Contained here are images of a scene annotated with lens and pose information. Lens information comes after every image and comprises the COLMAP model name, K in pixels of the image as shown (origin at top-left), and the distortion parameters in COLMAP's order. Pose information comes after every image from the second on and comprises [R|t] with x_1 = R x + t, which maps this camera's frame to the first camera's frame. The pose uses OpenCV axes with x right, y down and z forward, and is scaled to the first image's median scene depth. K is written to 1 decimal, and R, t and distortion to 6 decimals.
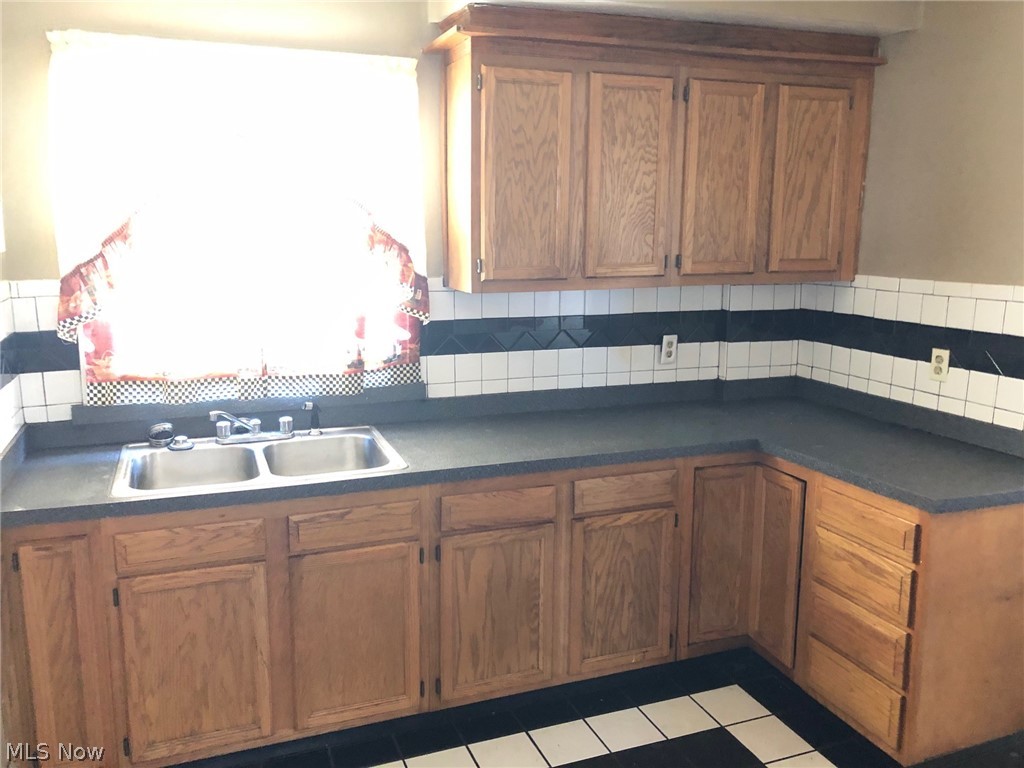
lens RADIAL K [[854.2, 0, 511.1], [0, 854.2, 388.0], [0, 0, 1]] dist [0.024869, -0.023145]
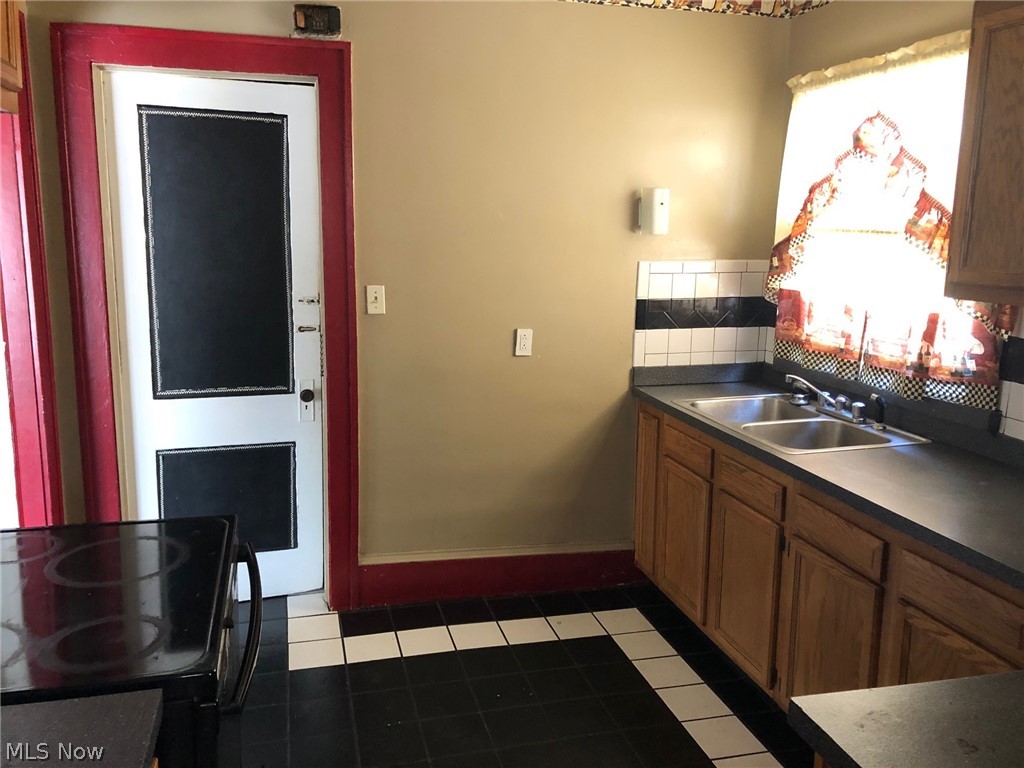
lens RADIAL K [[854.2, 0, 511.6], [0, 854.2, 378.1], [0, 0, 1]] dist [0.024869, -0.023145]
pose [[-0.122947, 0.164879, -0.978621, 0.812502], [-0.203150, 0.961039, 0.187439, -0.105392], [0.971398, 0.221852, -0.084661, 0.670173]]
